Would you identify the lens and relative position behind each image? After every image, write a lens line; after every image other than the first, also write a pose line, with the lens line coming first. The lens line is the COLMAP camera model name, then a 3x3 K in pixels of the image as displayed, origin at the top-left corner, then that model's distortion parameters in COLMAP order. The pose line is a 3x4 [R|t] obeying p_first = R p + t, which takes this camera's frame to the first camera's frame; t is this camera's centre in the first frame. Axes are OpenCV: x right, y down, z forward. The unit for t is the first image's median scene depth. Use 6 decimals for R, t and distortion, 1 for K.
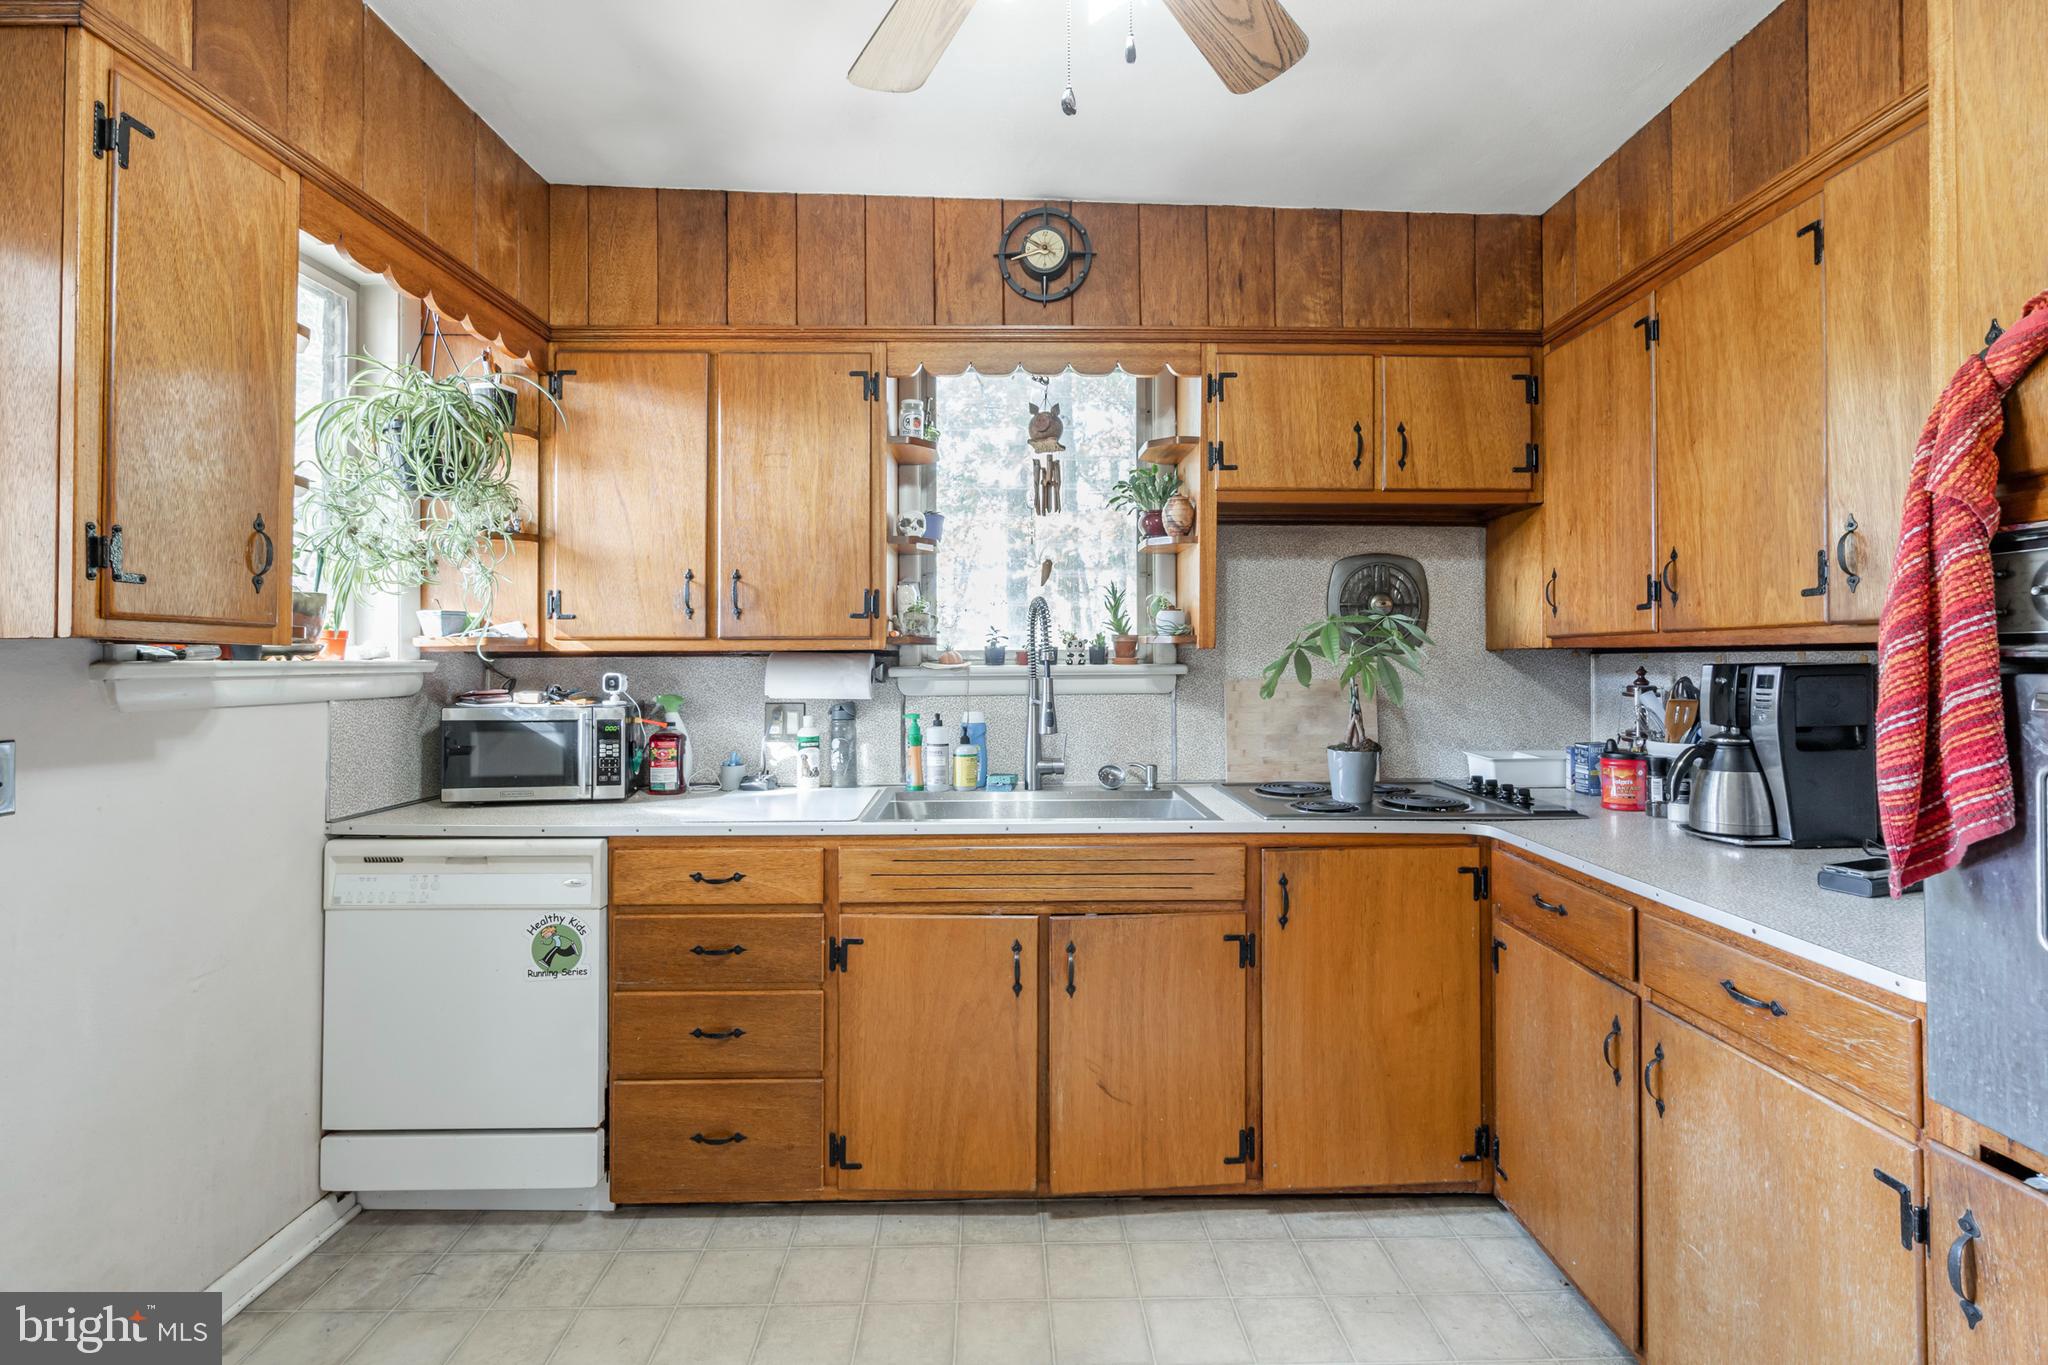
lens RADIAL K [[941.0, 0, 1046.5], [0, 941.0, 654.4], [0, 0, 1]] dist [0.000490, 0.001031]
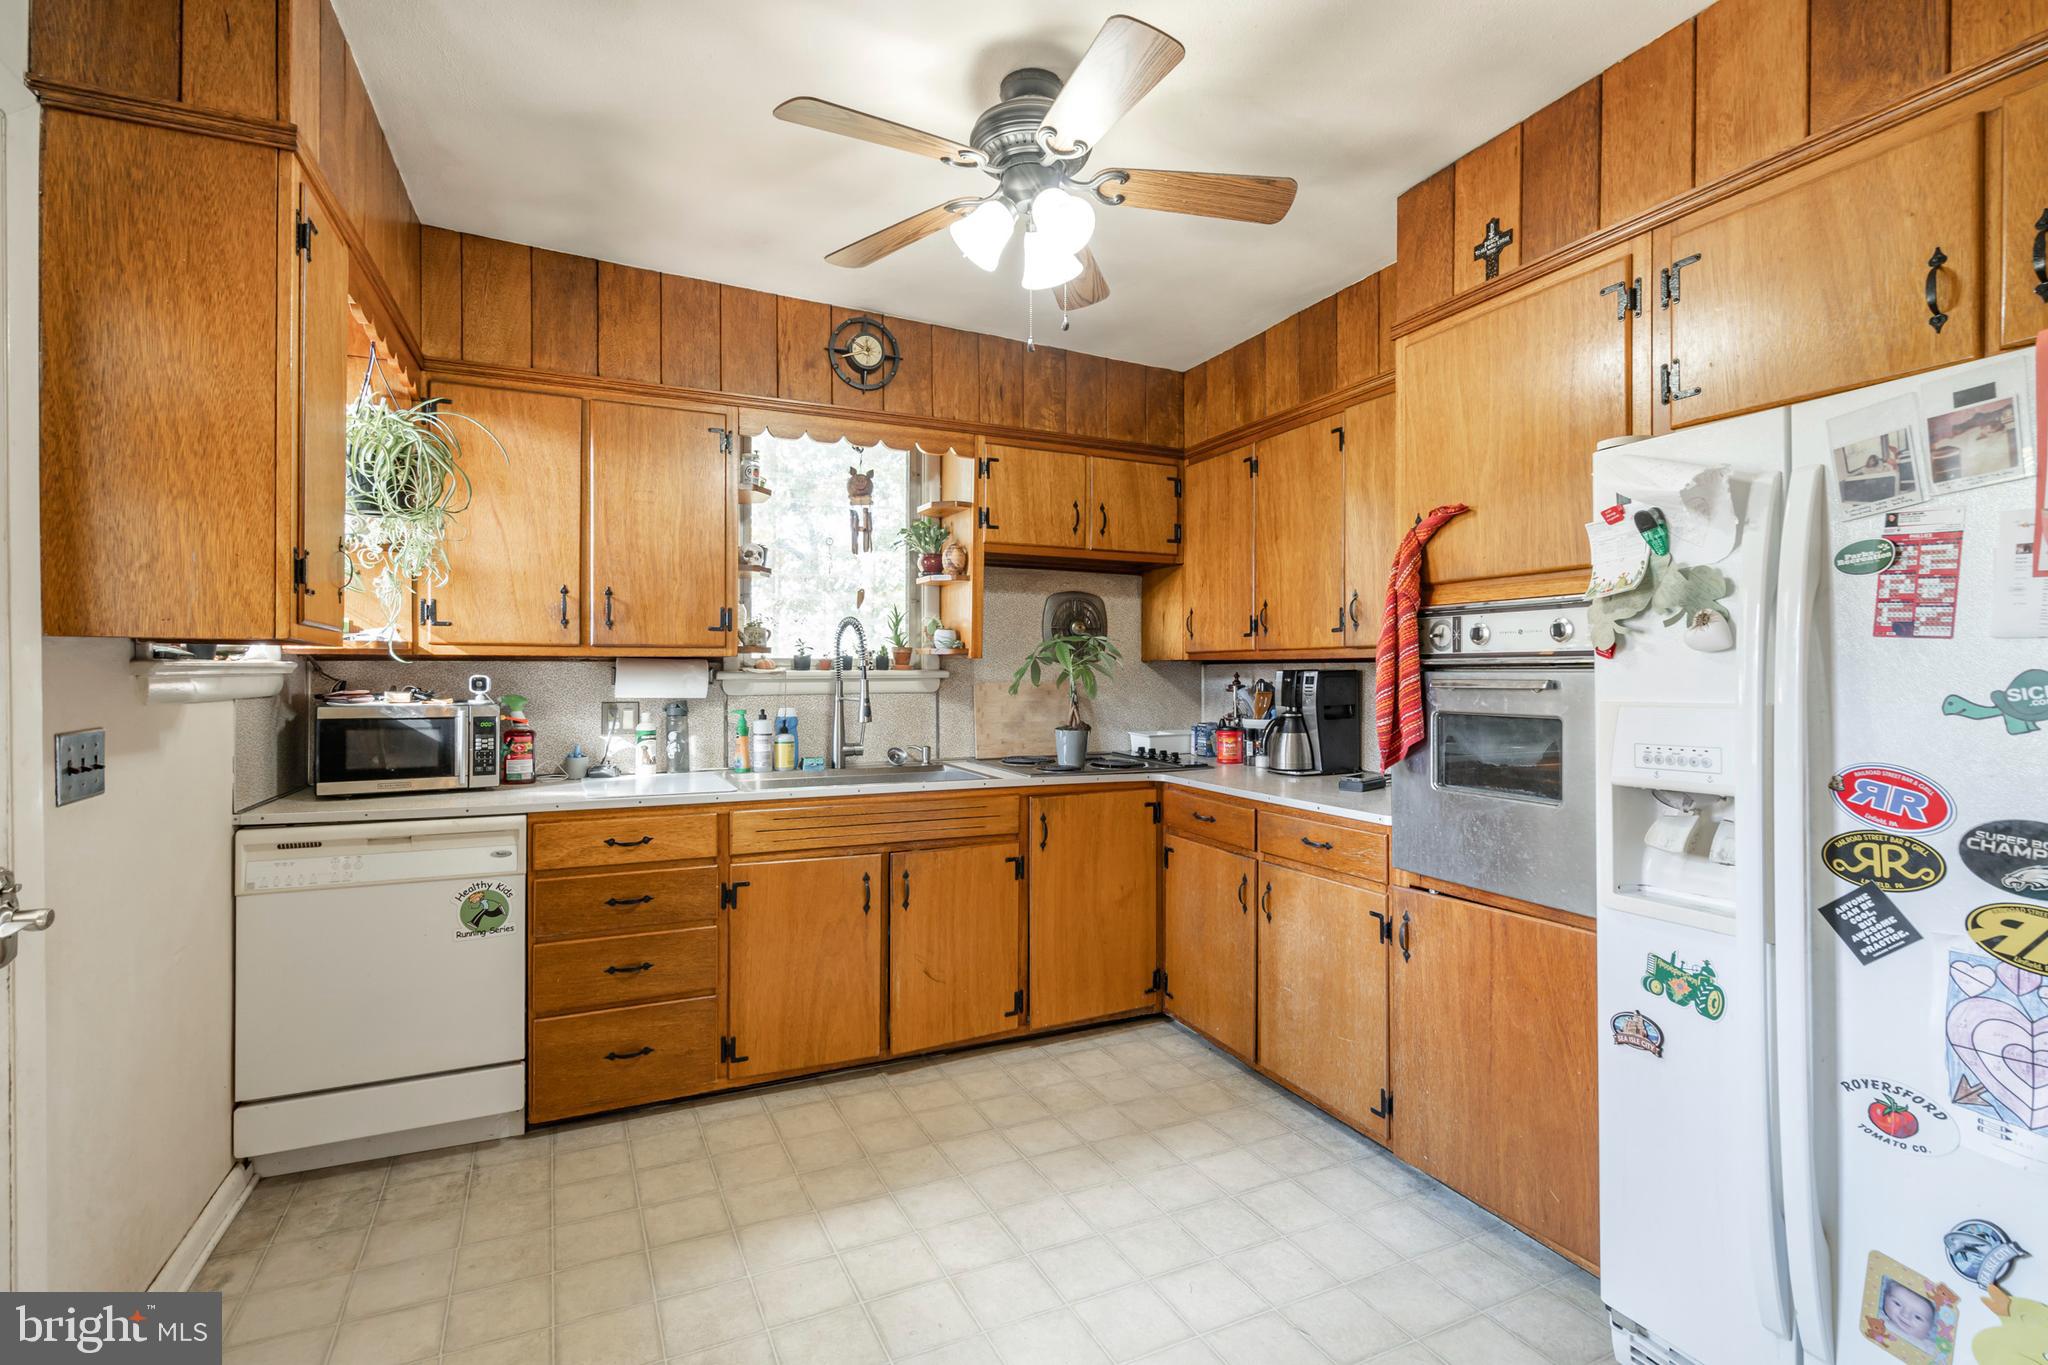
lens RADIAL K [[912.4, 0, 1054.8], [0, 912.4, 677.4], [0, 0, 1]] dist [-0.000435, 0.006446]
pose [[0.906981, 0.001035, 0.421170, -0.308624], [-0.006117, 0.999924, 0.010717, 0.007100], [-0.421126, -0.012297, 0.906919, -0.270944]]
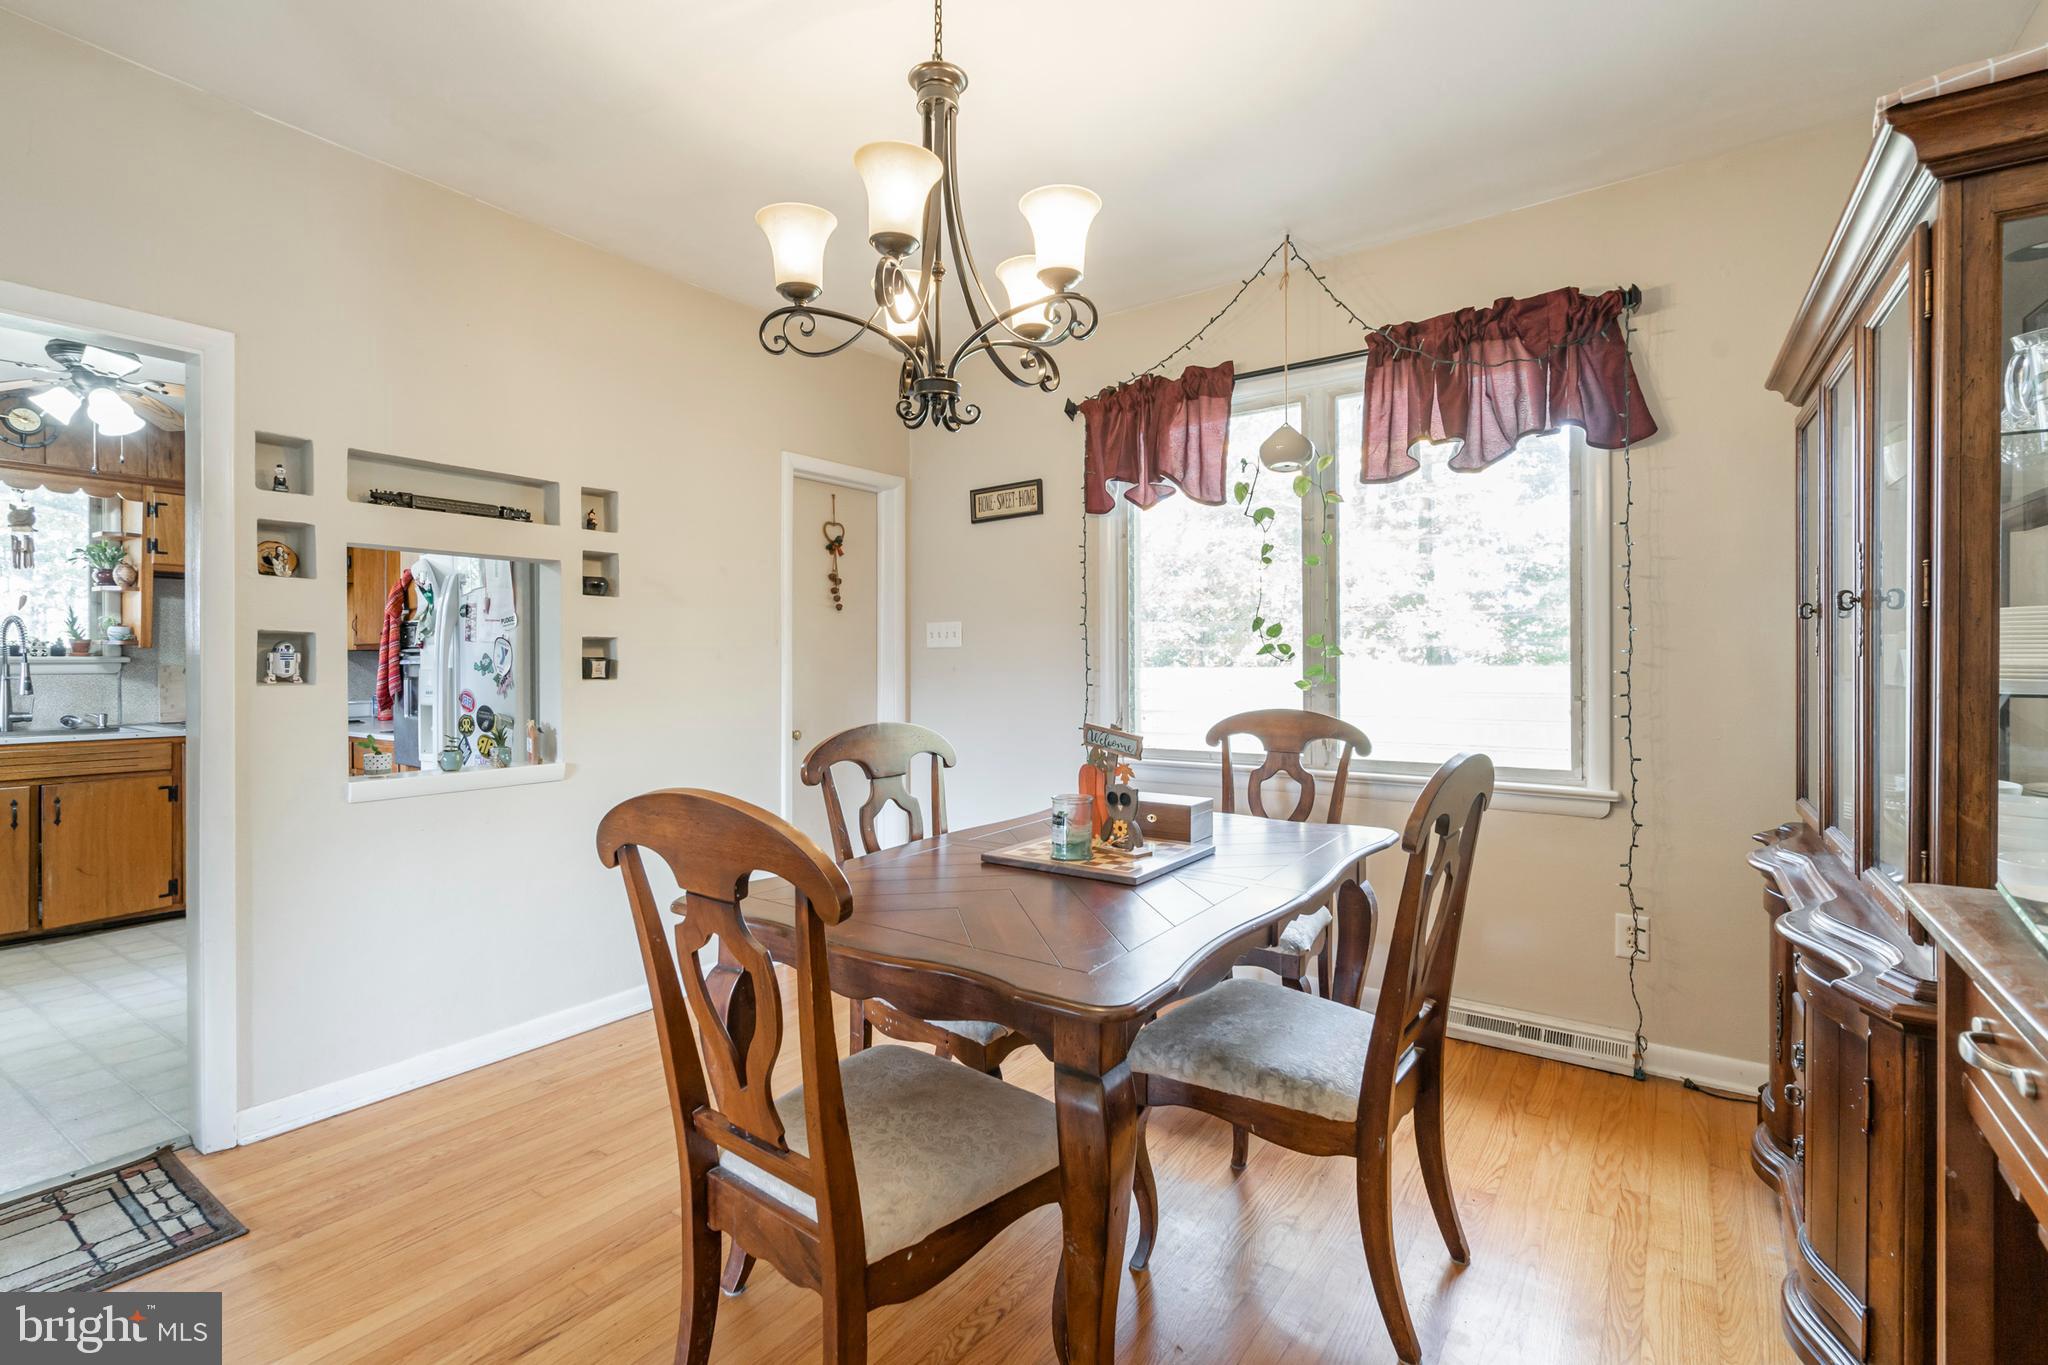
lens RADIAL K [[875.3, 0, 942.5], [0, 875.3, 665.9], [0, 0, 1]] dist [-0.036241, 0.016409]
pose [[0.597516, -0.001162, 0.801856, -0.273617], [-0.003770, 0.999984, 0.004259, 0.017775], [-0.801848, -0.005568, 0.597502, -1.397600]]
